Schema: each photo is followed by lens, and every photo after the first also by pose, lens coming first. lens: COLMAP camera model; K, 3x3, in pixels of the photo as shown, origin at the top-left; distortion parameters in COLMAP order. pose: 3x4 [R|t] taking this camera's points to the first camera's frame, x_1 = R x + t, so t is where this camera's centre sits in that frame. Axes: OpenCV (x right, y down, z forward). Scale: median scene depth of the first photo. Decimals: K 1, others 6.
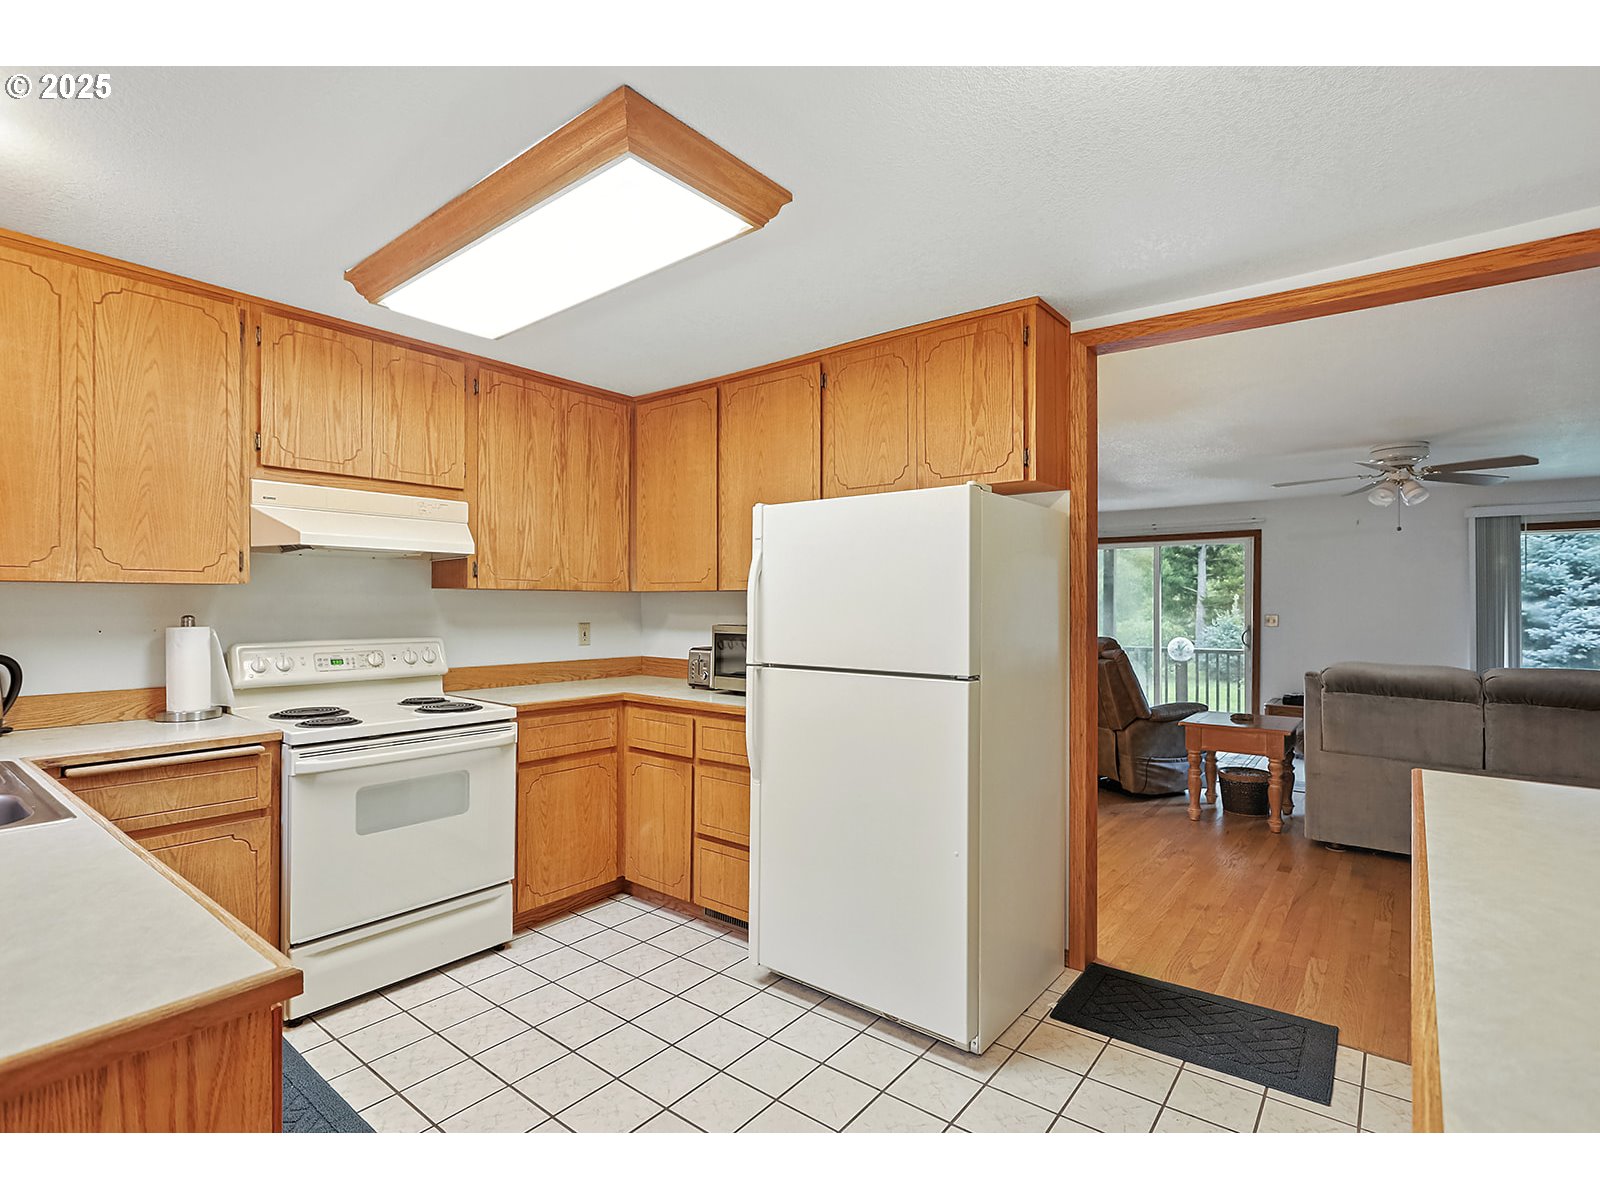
lens RADIAL K [[766.2, 0, 805.0], [0, 766.2, 603.1], [0, 0, 1]] dist [-0.001238, 0.000579]
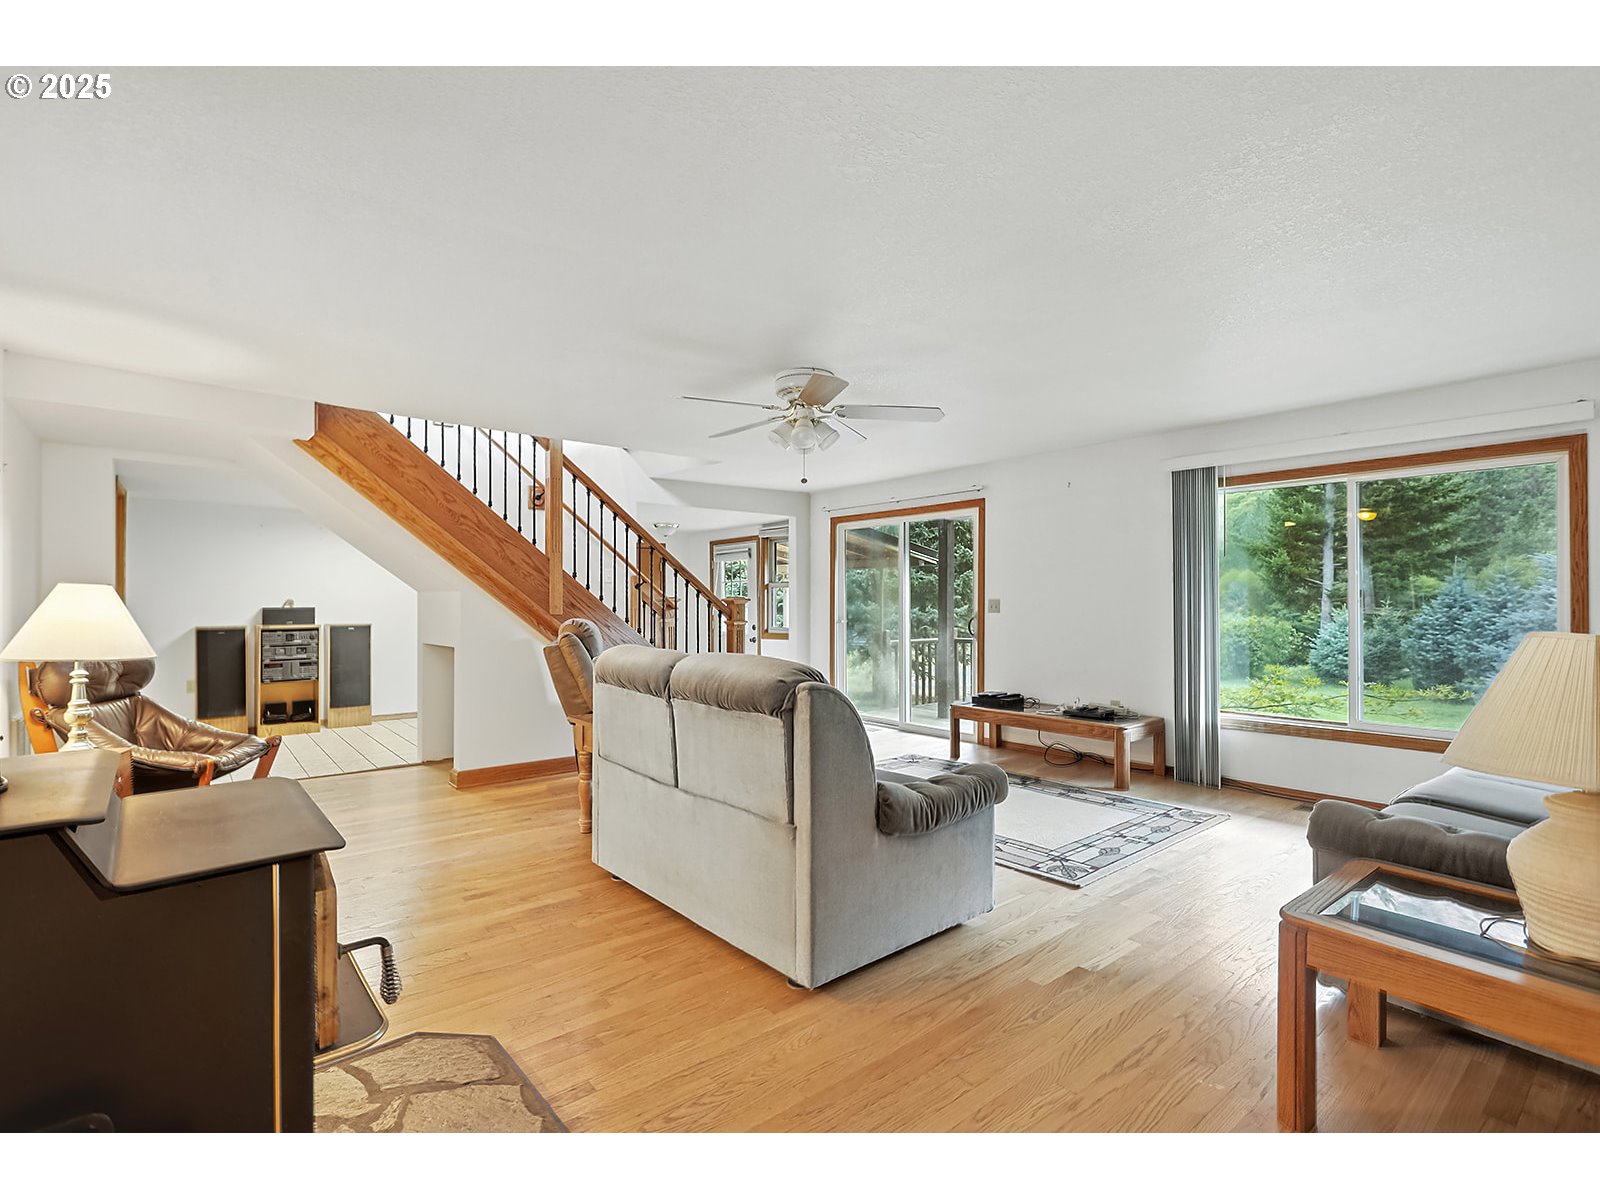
lens RADIAL K [[766.2, 0, 798.4], [0, 766.2, 599.1], [0, 0, 1]] dist [-0.001238, 0.000579]
pose [[0.980109, -0.000068, -0.198461, 0.674837], [0.000039, 1.000000, -0.000150, 0.018710], [0.198461, 0.000139, 0.980109, 0.160734]]
